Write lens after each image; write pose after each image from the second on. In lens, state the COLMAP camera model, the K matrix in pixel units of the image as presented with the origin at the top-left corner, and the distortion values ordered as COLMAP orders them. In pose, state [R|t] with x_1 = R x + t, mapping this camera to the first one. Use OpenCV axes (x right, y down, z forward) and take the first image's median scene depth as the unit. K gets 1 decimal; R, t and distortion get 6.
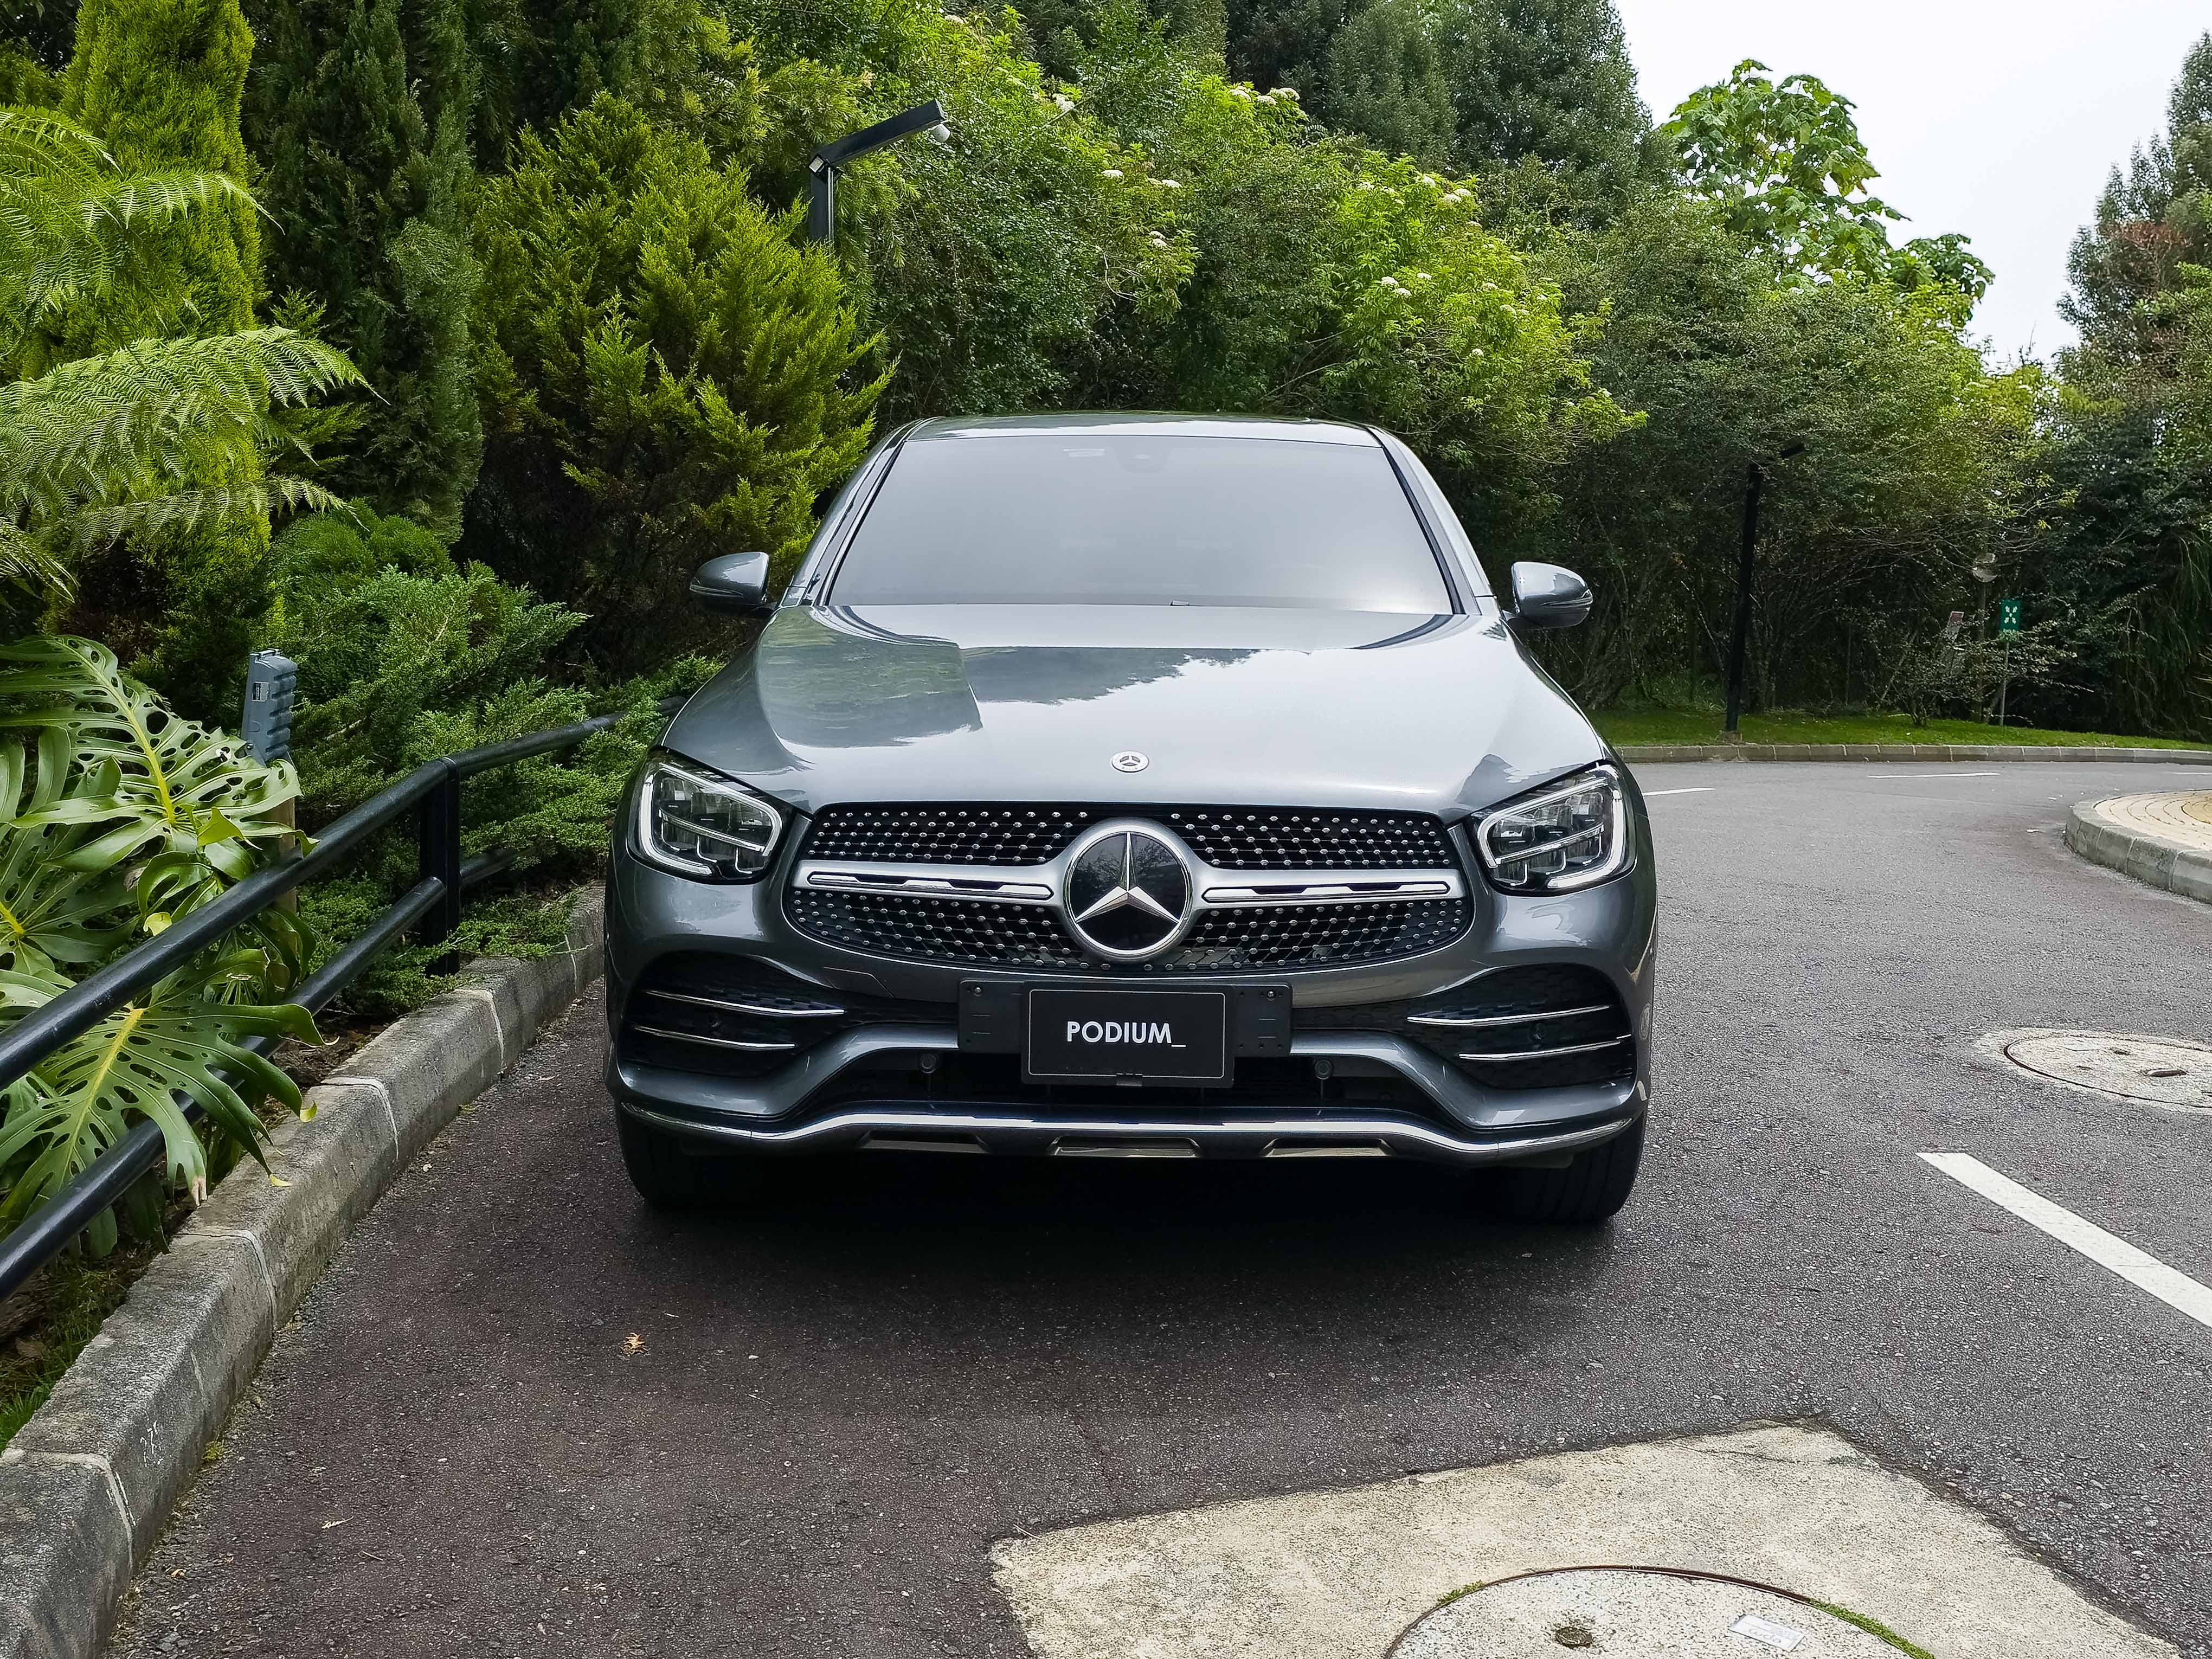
lens RADIAL K [[2296.1, 0, 1134.0], [0, 2296.1, 823.4], [0, 0, 1]] dist [0.129998, -0.278735]
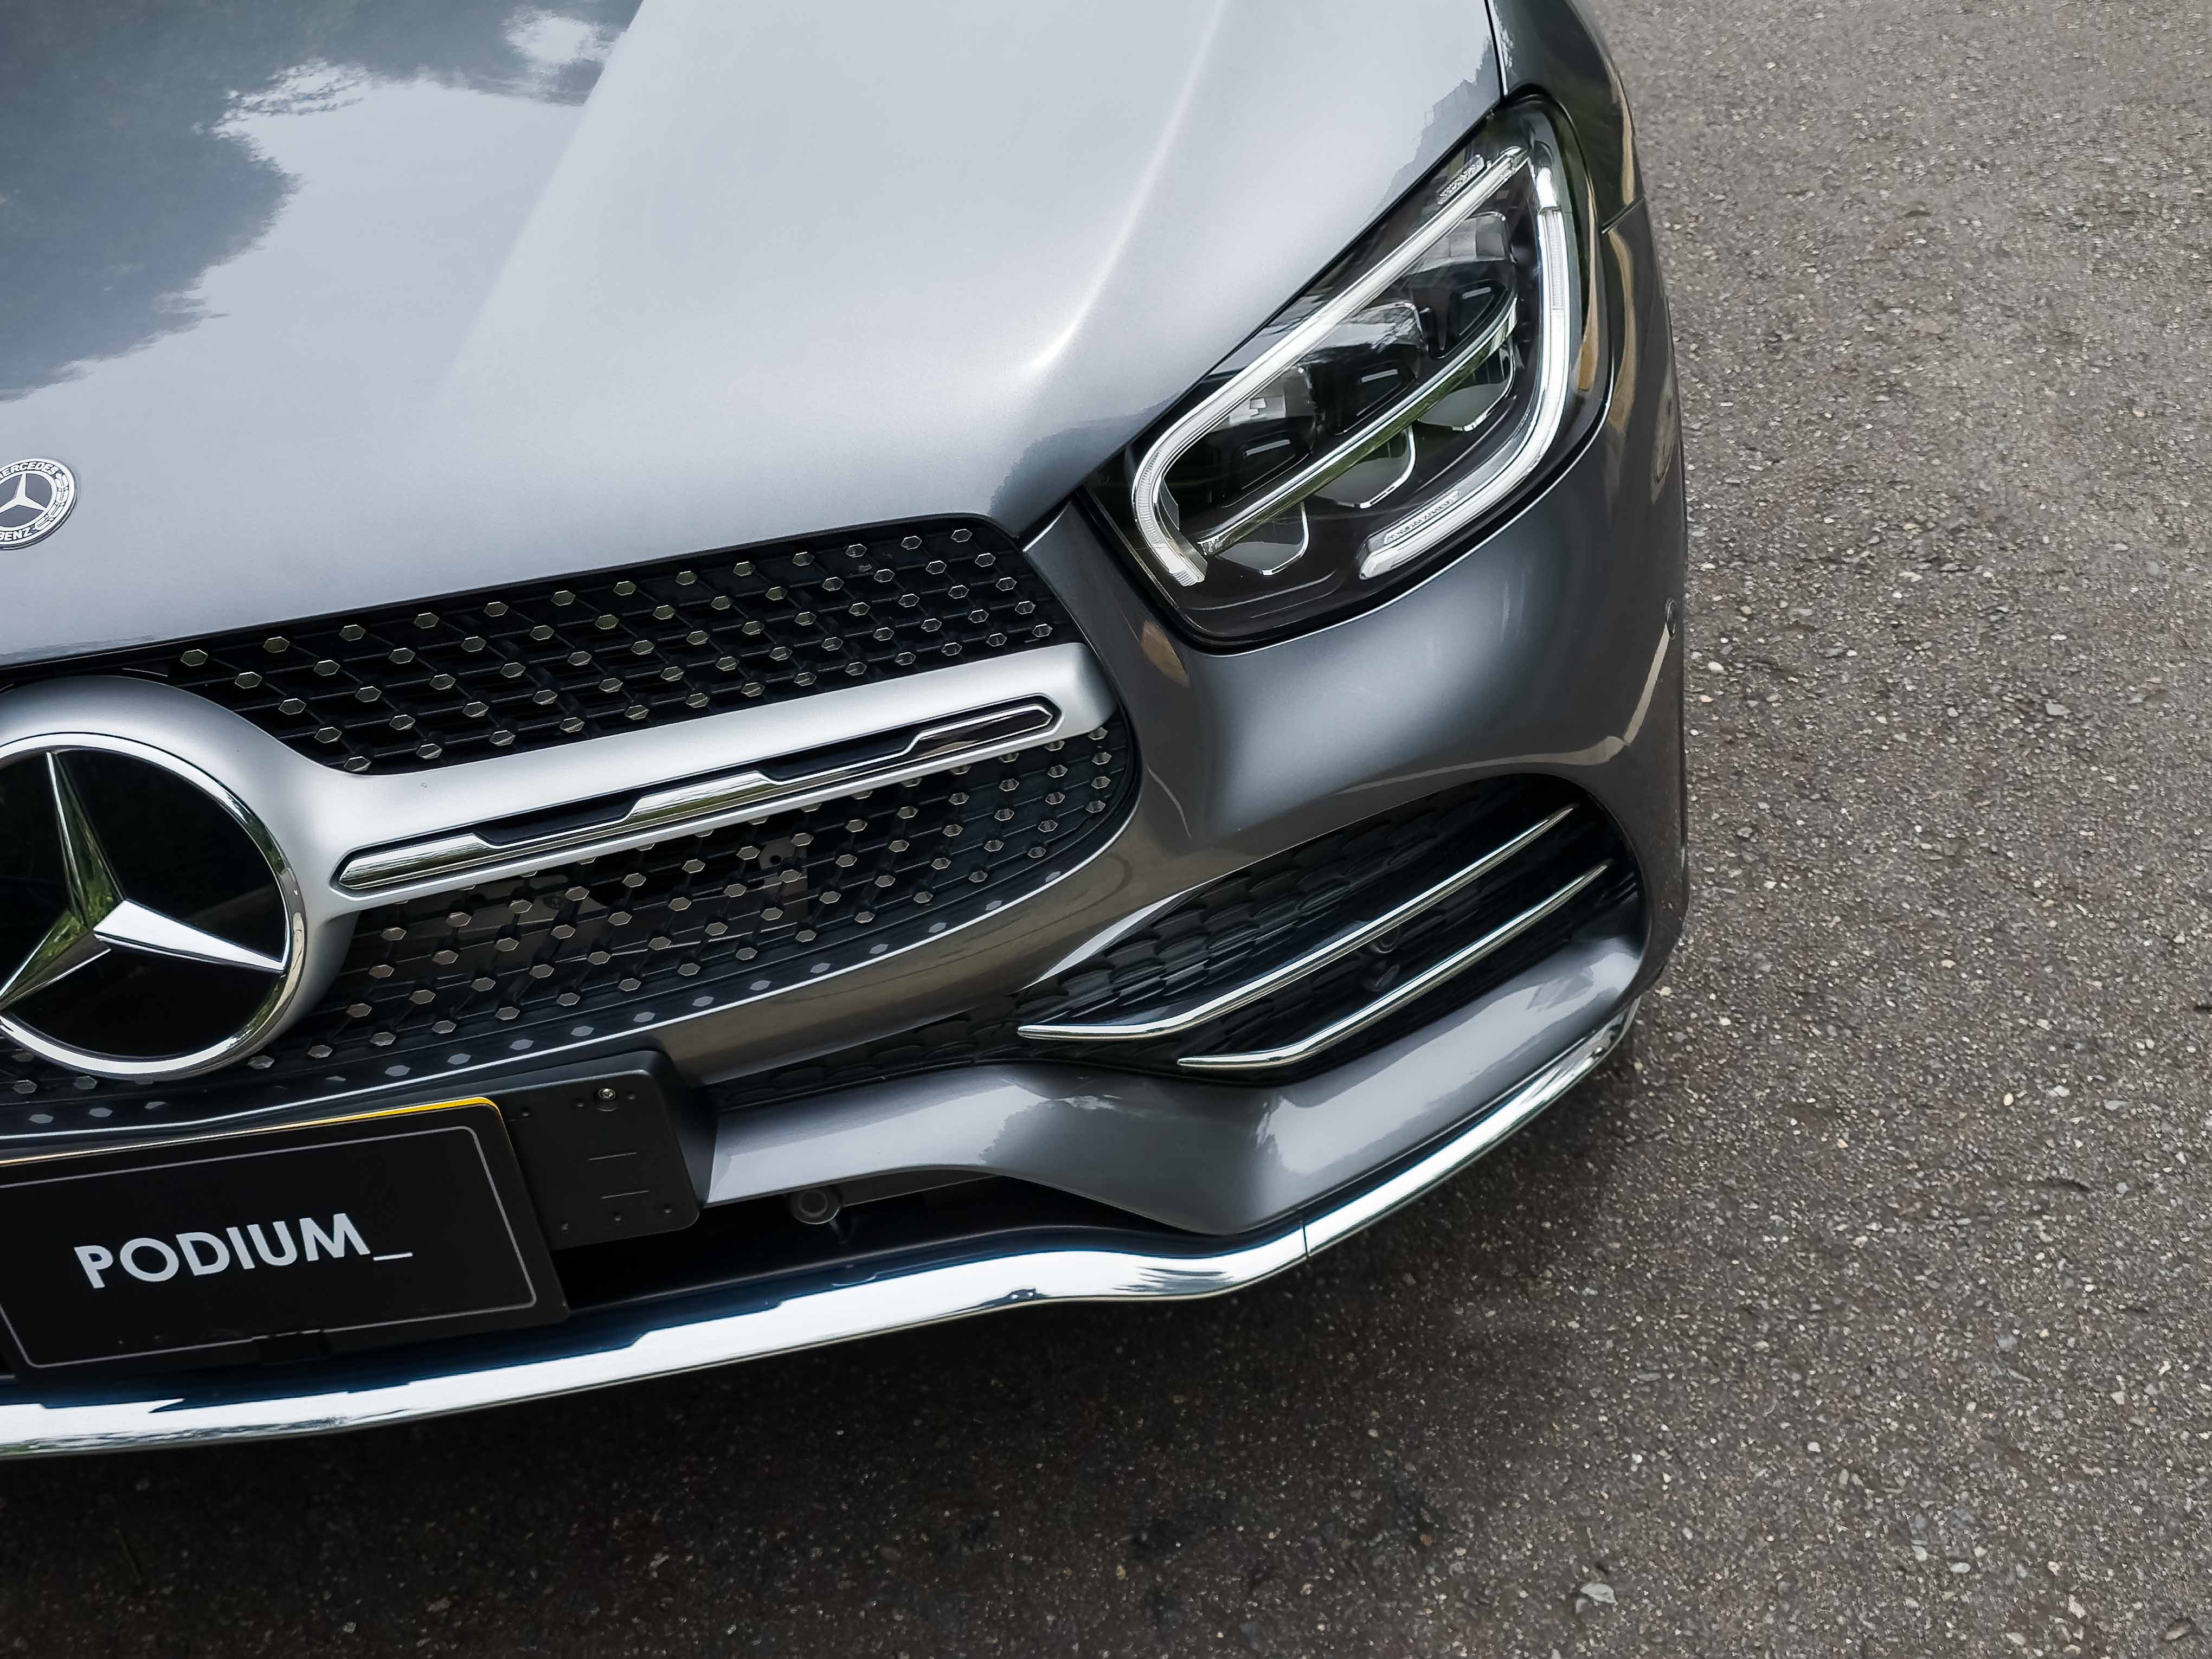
lens RADIAL K [[2296.1, 0, 1134.0], [0, 2296.1, 823.4], [0, 0, 1]] dist [0.129998, -0.278735]
pose [[0.985901, -0.150649, -0.072828, 0.168860], [0.167313, 0.881535, 0.441477, -0.104909], [-0.002307, -0.447438, 0.894312, 0.680520]]
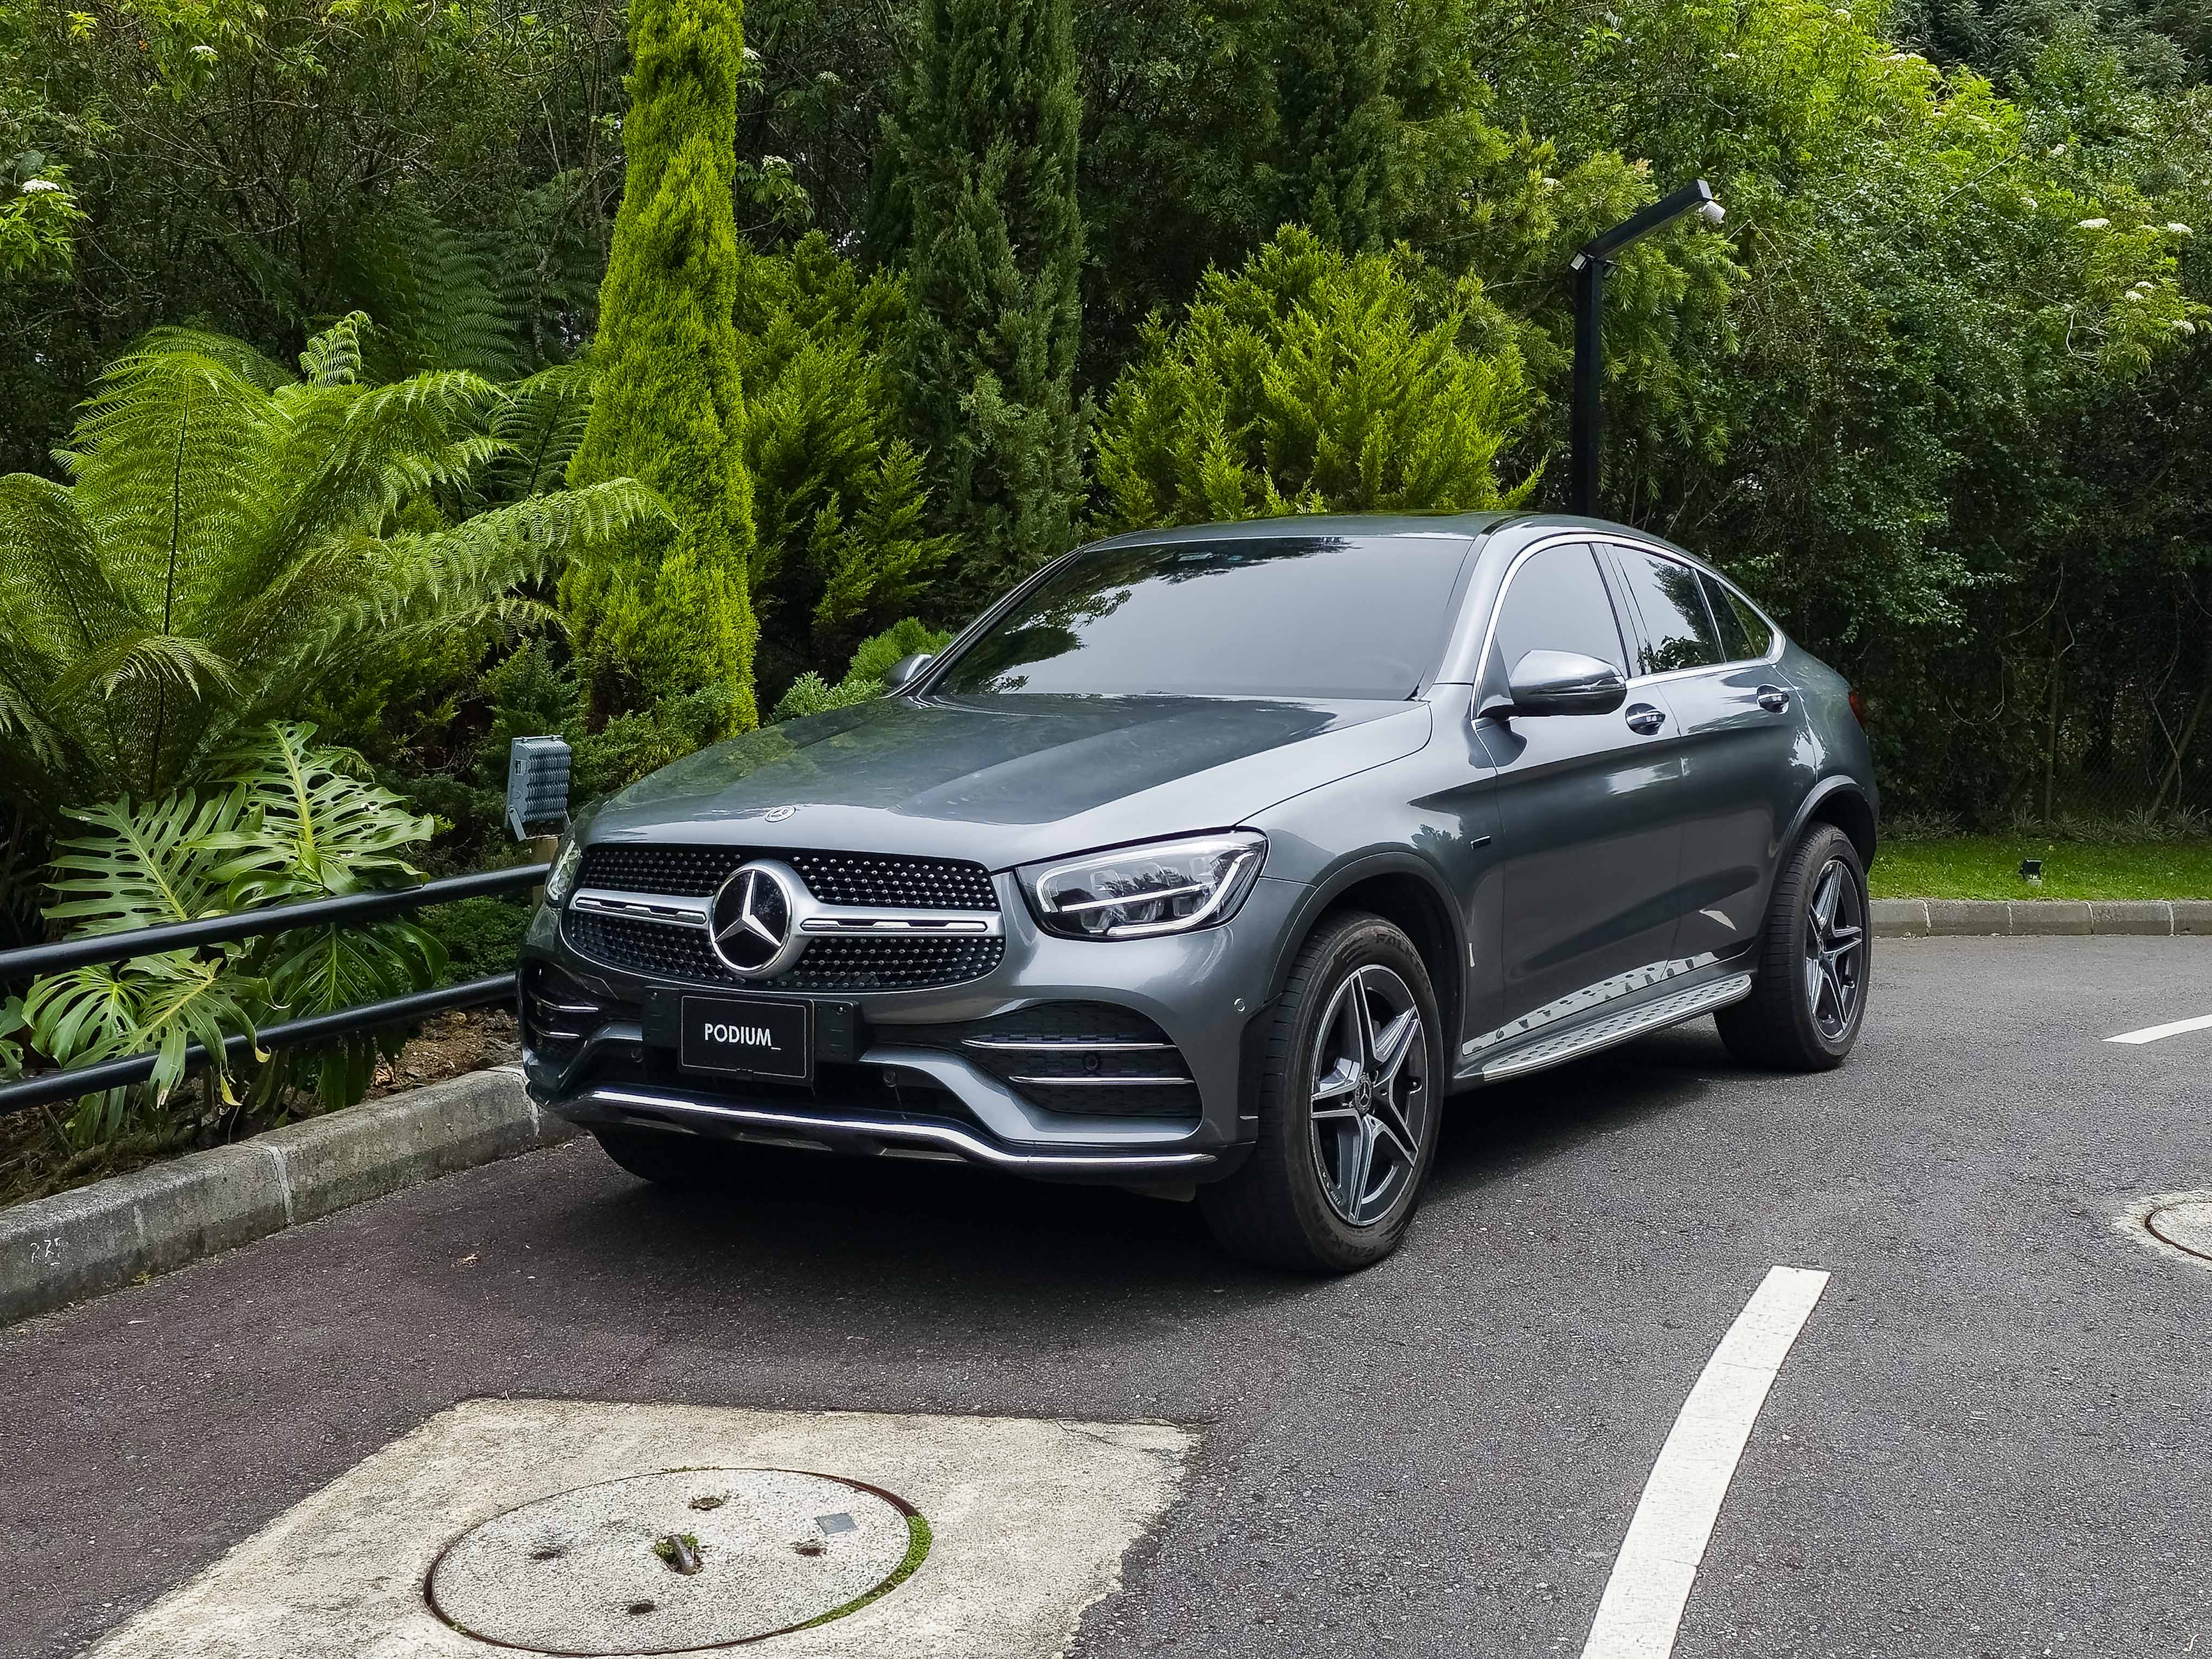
lens RADIAL K [[2640.4, 0, 1124.2], [0, 2640.4, 808.2], [0, 0, 1]] dist [0.128892, -0.295318]
pose [[0.850434, 0.013548, -0.525907, 0.881311], [-0.048010, 0.997496, -0.051939, 0.033757], [0.523887, 0.069420, 0.848954, -0.090361]]
